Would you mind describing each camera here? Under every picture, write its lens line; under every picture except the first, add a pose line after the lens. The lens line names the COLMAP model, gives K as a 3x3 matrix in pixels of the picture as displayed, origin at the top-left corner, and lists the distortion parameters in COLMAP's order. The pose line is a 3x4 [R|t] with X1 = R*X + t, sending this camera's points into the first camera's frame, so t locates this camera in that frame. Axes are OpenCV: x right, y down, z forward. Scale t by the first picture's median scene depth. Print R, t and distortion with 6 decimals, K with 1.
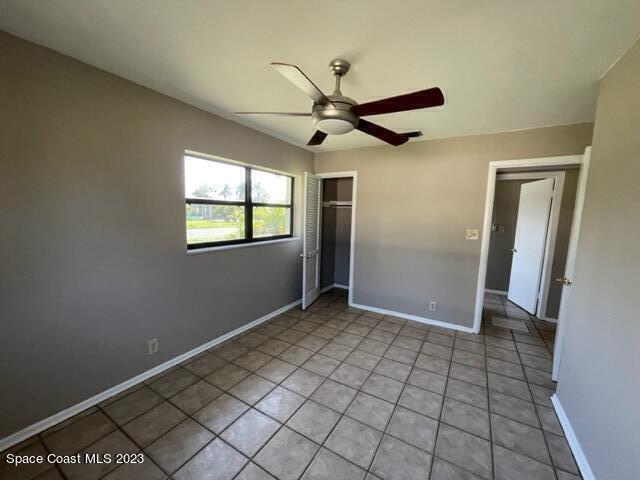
lens RADIAL K [[256.1, 0, 319.1], [0, 256.1, 240.7], [0, 0, 1]] dist [-0.005017, 0.001238]
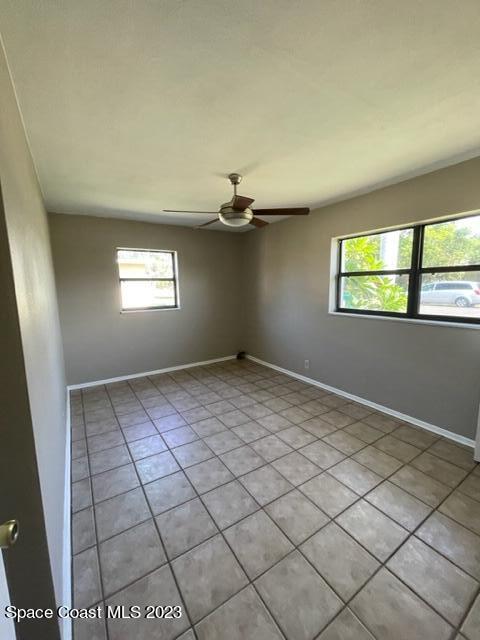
lens RADIAL K [[256.1, 0, 240.1], [0, 256.1, 316.2], [0, 0, 1]] dist [-0.005017, 0.001238]
pose [[-0.414976, 0.095950, -0.904759, 0.772018], [-0.096412, 0.984187, 0.148593, -0.077381], [0.904710, 0.148892, -0.399163, 0.929285]]
